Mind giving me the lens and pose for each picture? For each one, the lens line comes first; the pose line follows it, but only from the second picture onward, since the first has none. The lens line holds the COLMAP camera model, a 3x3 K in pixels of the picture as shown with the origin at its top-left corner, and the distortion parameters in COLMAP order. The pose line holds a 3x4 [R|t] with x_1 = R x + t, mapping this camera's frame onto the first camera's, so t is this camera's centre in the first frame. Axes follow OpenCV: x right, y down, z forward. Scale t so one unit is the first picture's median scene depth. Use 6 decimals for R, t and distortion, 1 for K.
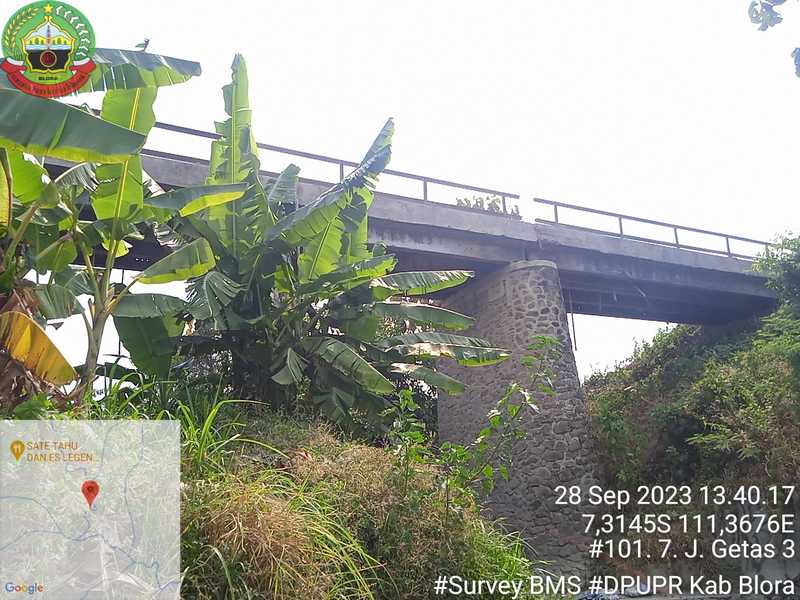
lens RADIAL K [[664.4, 0, 401.1], [0, 664.4, 304.6], [0, 0, 1]] dist [0.078686, -0.095484]
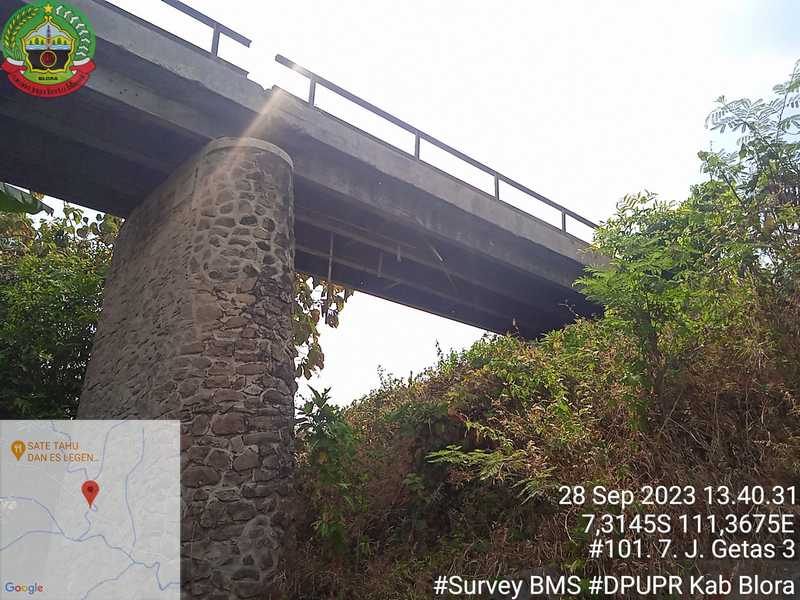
lens RADIAL K [[664.4, 0, 401.1], [0, 664.4, 304.6], [0, 0, 1]] dist [0.078686, -0.095484]
pose [[0.972365, 0.138275, 0.188113, 0.245248], [-0.124159, 0.988622, -0.084917, 0.111866], [-0.197715, 0.059214, 0.978469, 0.427183]]
